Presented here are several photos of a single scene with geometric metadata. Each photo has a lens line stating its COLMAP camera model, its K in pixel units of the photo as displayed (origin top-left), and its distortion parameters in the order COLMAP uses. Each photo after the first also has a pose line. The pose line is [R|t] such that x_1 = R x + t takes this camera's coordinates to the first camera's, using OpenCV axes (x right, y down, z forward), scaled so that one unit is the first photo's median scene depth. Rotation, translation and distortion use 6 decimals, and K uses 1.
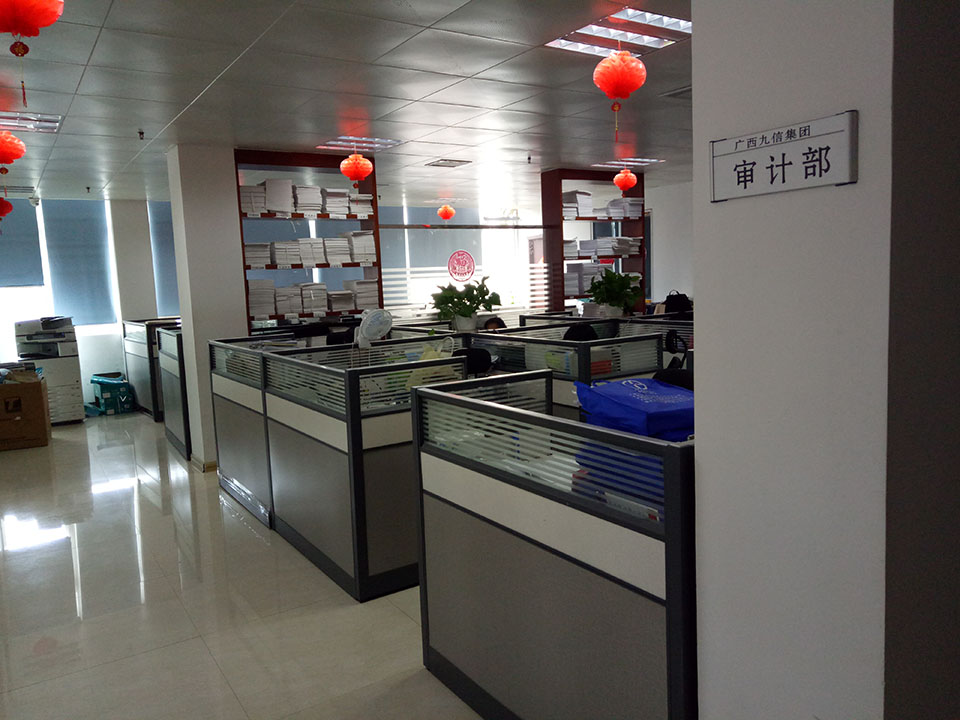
lens RADIAL K [[725.6, 0, 480.1], [0, 725.6, 358.4], [0, 0, 1]] dist [0.009982, 0.003226]
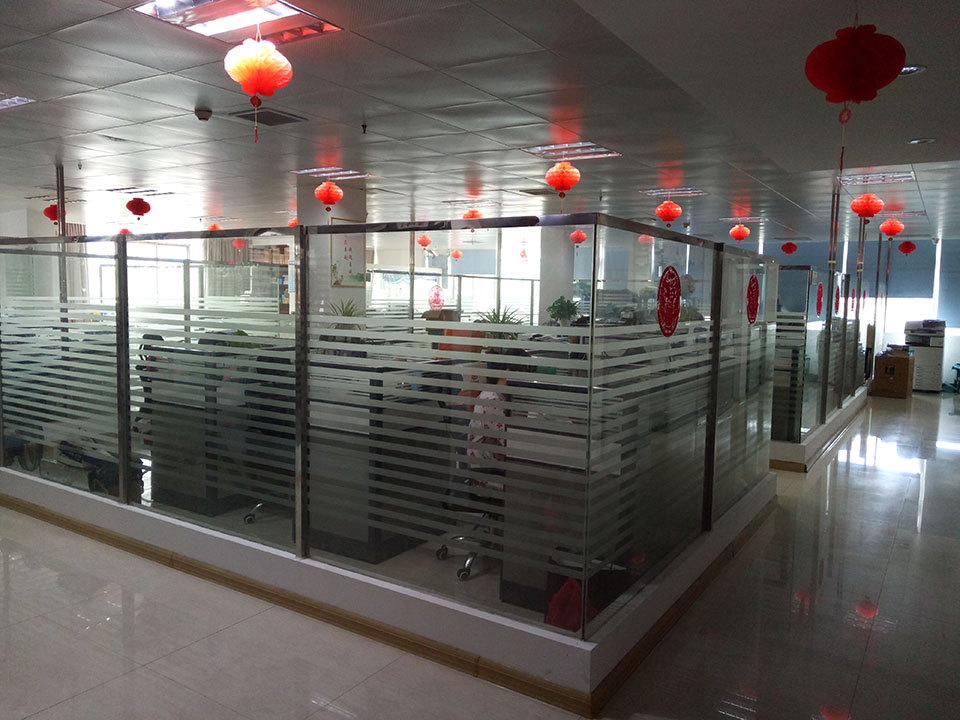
lens RADIAL K [[725.6, 0, 486.9], [0, 725.6, 360.0], [0, 0, 1]] dist [0.009982, 0.003226]
pose [[0.411629, 0.133252, -0.901557, 0.379623], [-0.134130, 0.987338, 0.084691, 0.019473], [0.901427, 0.086064, 0.424290, -0.427533]]
